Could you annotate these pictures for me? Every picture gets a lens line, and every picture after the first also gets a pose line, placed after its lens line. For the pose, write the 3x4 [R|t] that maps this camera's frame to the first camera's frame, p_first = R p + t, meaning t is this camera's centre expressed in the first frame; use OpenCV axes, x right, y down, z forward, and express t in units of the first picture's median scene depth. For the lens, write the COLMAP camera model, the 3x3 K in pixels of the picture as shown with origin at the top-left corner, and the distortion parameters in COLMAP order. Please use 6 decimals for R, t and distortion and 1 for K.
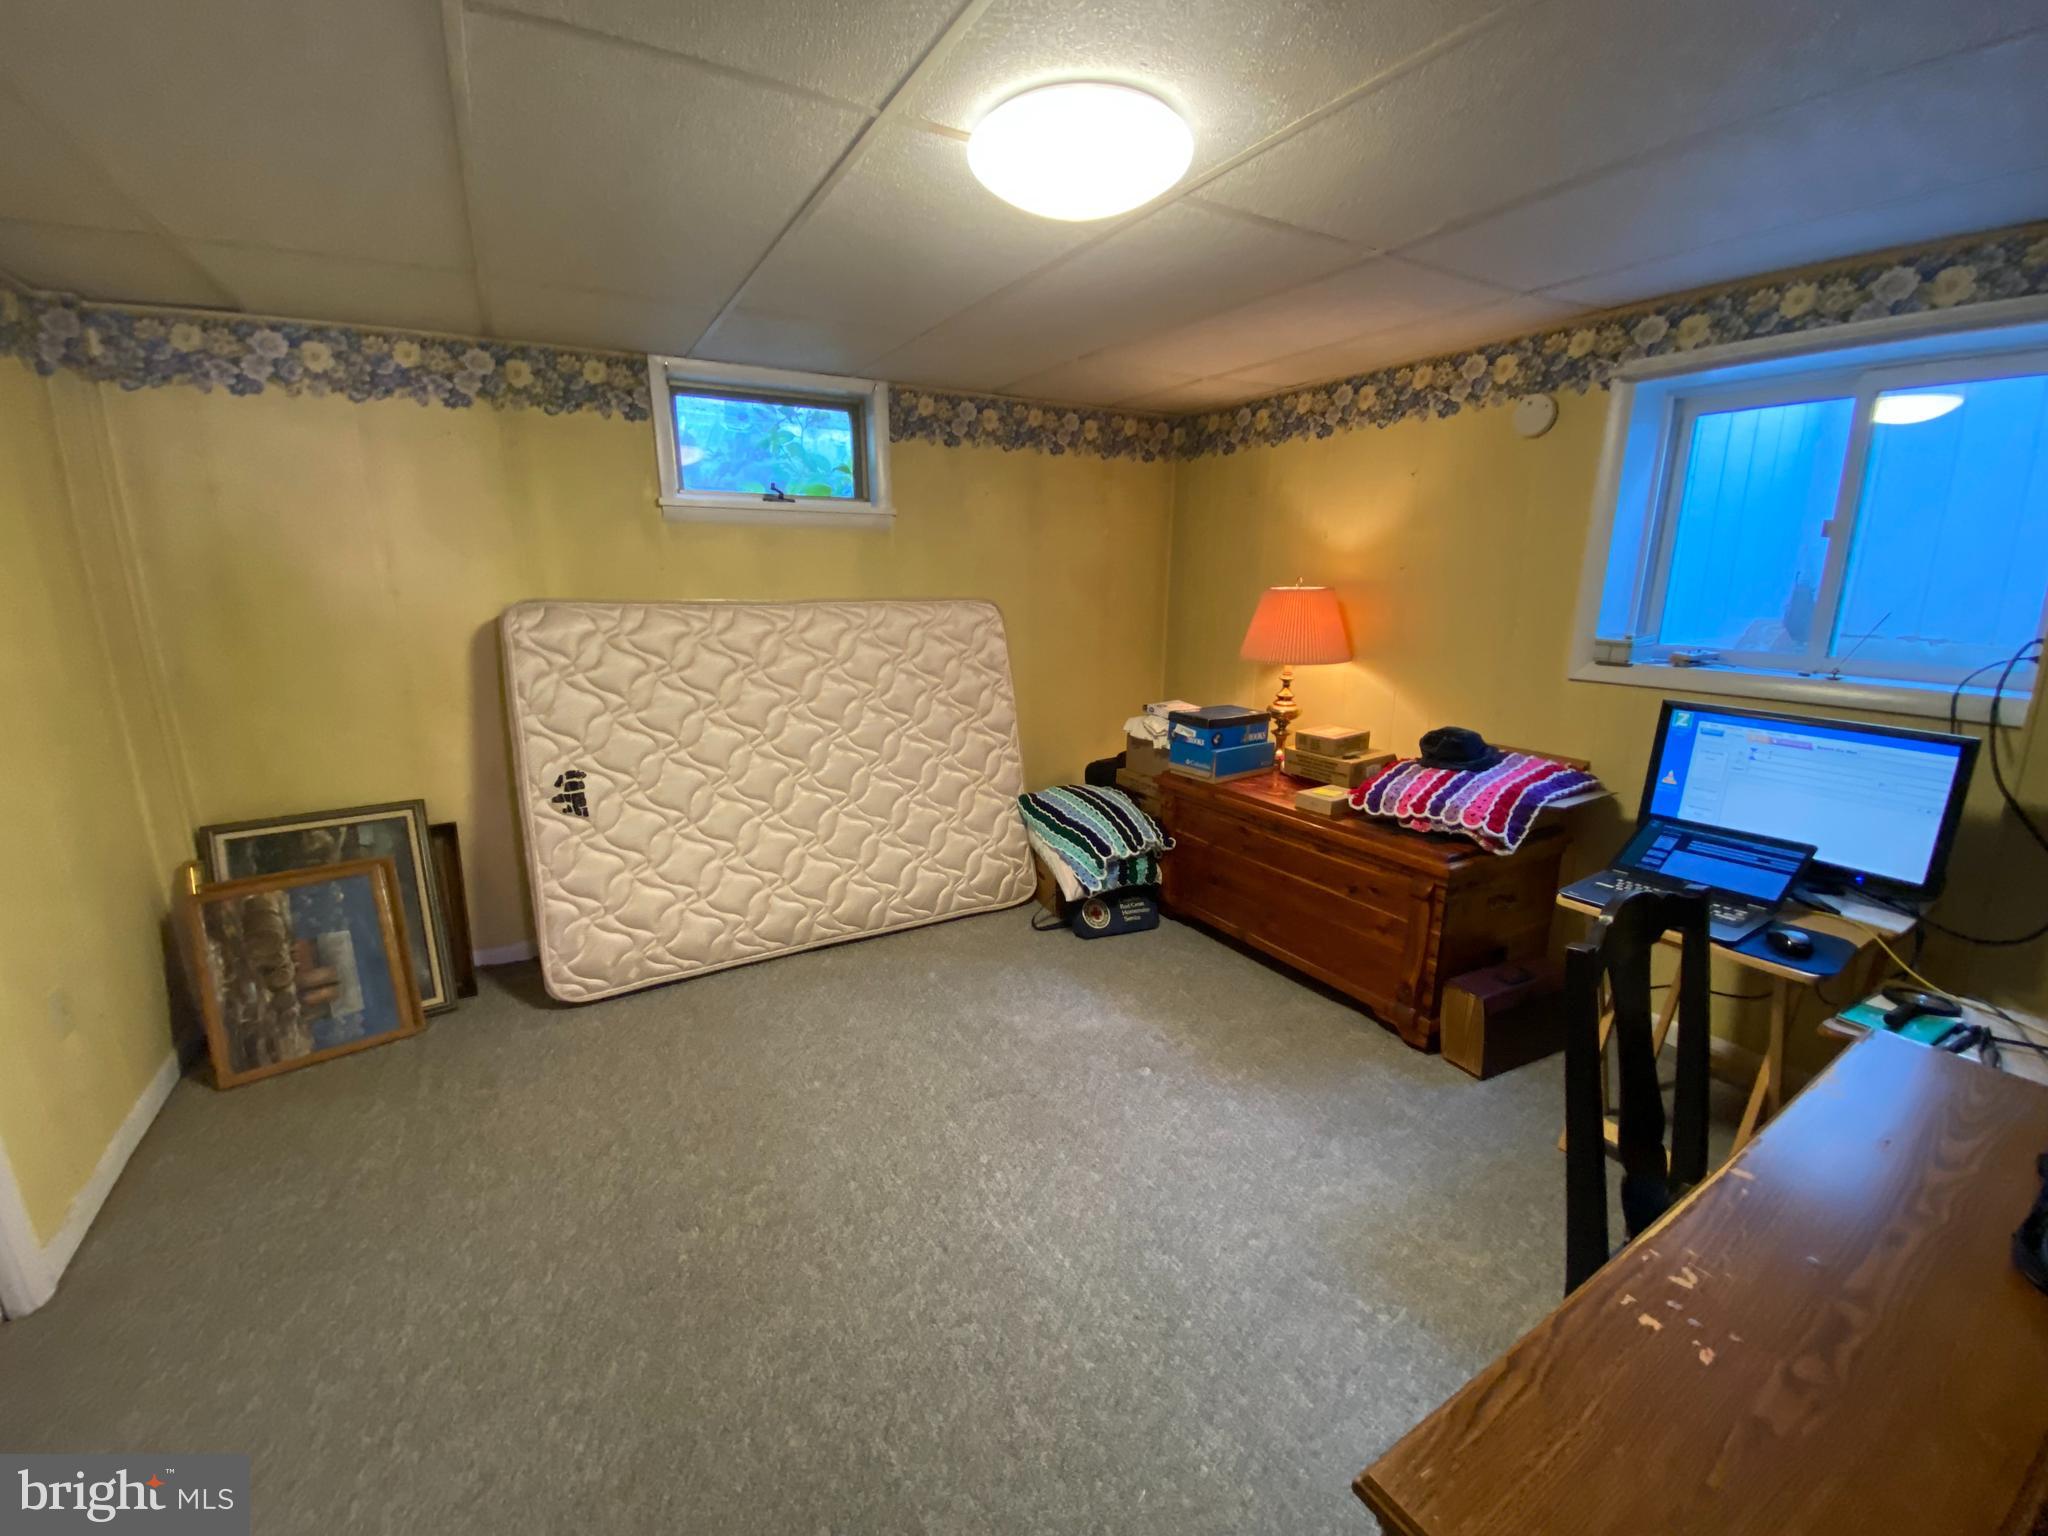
lens RADIAL K [[830.0, 0, 1013.3], [0, 830.0, 775.6], [0, 0, 1]] dist [0.012549, -0.016535]
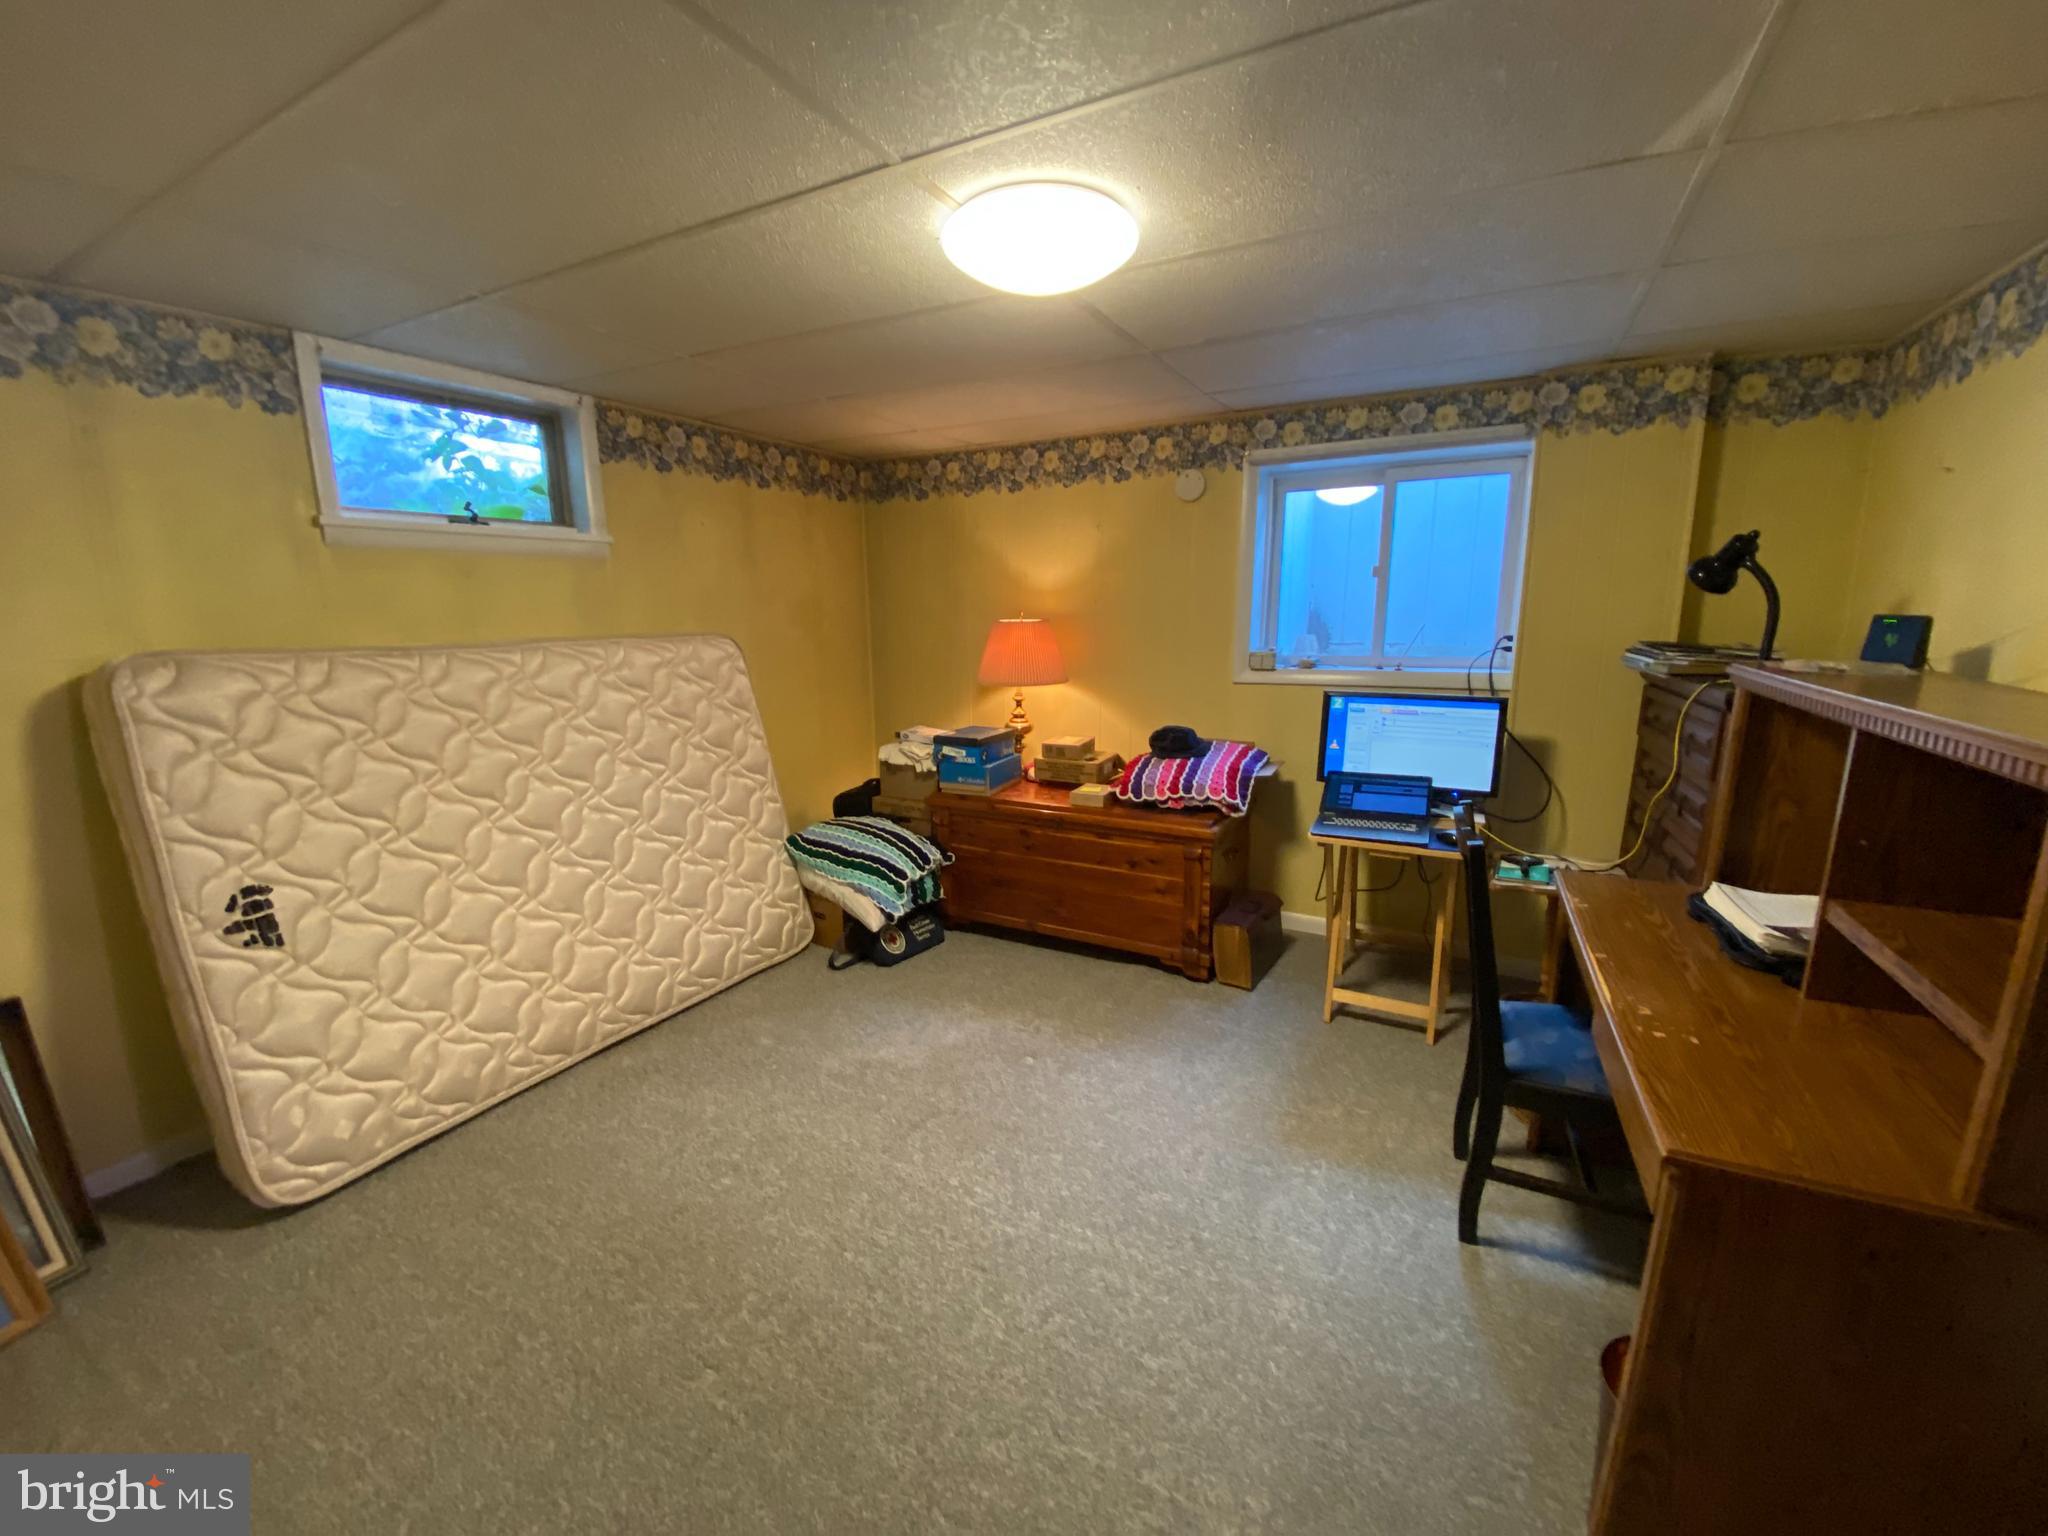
lens RADIAL K [[826.4, 0, 1029.1], [0, 826.4, 778.1], [0, 0, 1]] dist [-0.044705, 0.000002]
pose [[0.830814, -0.112746, 0.545011, -0.296795], [0.133664, 0.991026, 0.001257, -0.008046], [-0.540262, 0.071804, 0.838428, 0.056111]]
